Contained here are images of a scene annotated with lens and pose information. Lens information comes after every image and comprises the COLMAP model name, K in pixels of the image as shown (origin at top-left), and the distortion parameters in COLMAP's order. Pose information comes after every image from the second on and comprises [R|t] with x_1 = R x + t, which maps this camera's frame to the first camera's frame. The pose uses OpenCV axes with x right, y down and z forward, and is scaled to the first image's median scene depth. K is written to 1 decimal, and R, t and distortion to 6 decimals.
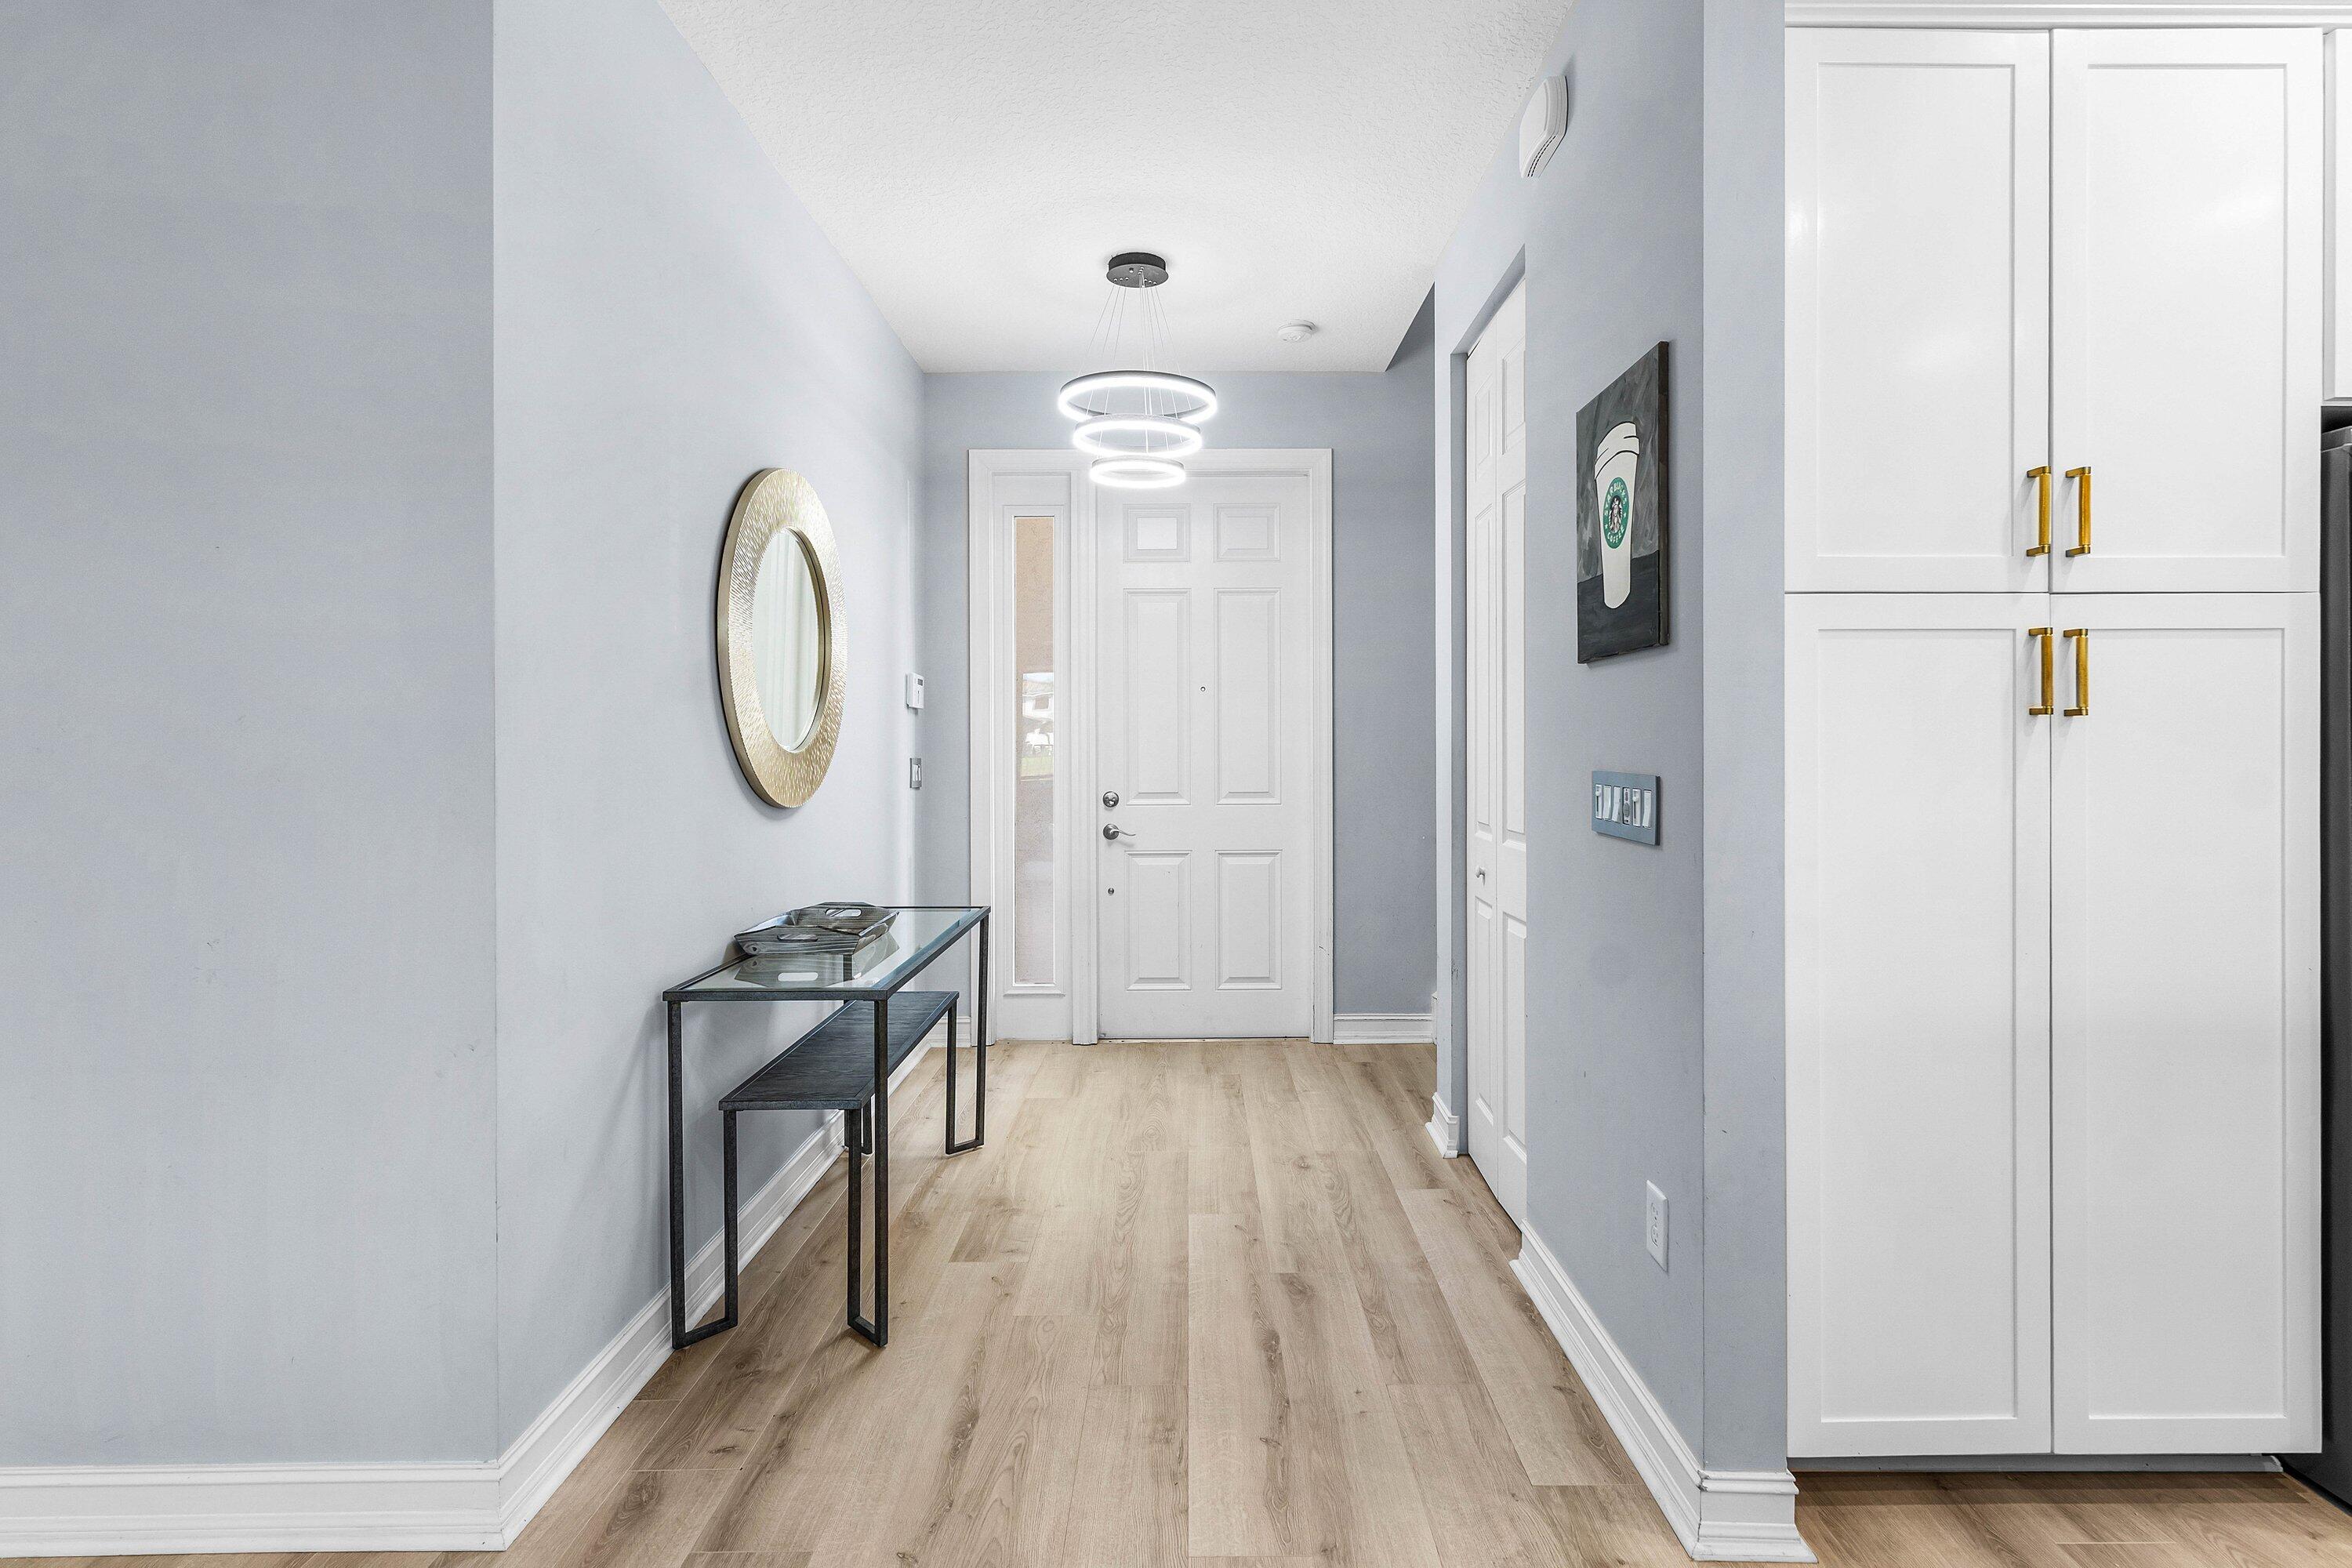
lens RADIAL K [[1180.3, 0, 1179.3], [0, 1180.3, 727.4], [0, 0, 1]] dist [0.003419, 0.000763]
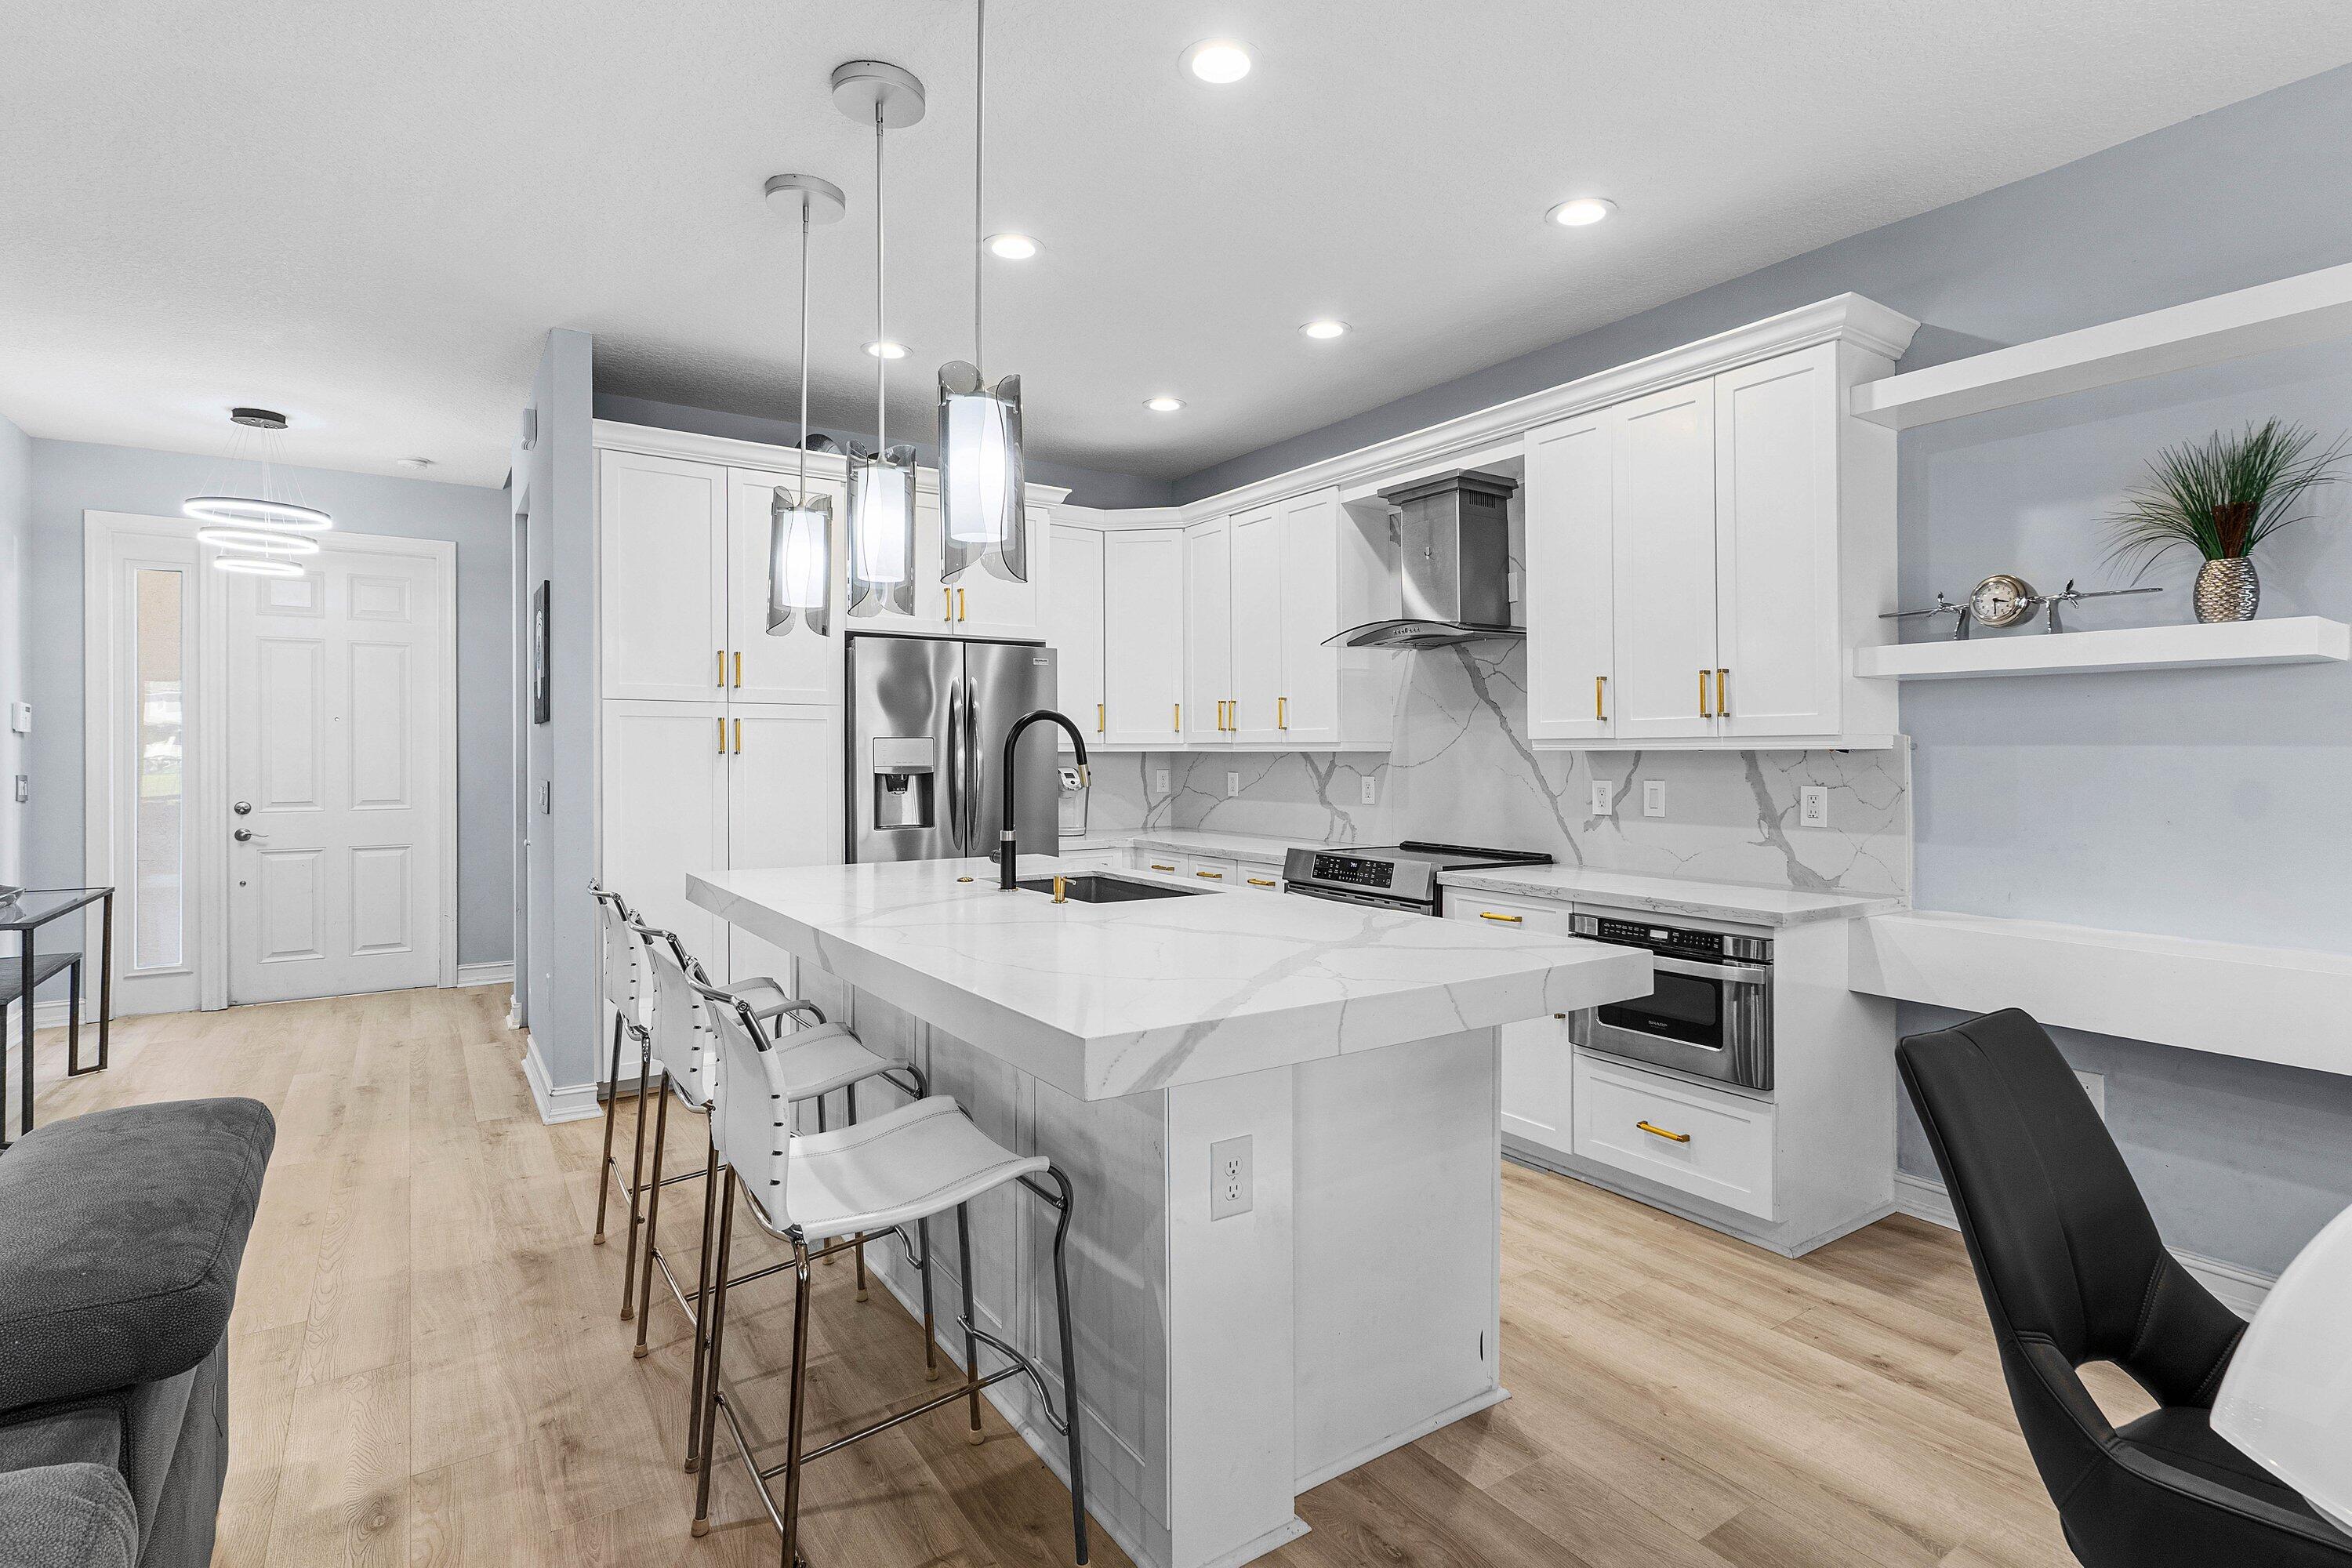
lens RADIAL K [[1176.0, 0, 1218.4], [0, 1176.0, 761.3], [0, 0, 1]] dist [-0.000406, -0.000298]
pose [[0.819474, 0.002361, 0.573112, 0.077091], [-0.011061, 0.999870, 0.011696, -0.013953], [-0.573010, -0.015924, 0.819394, -0.612742]]
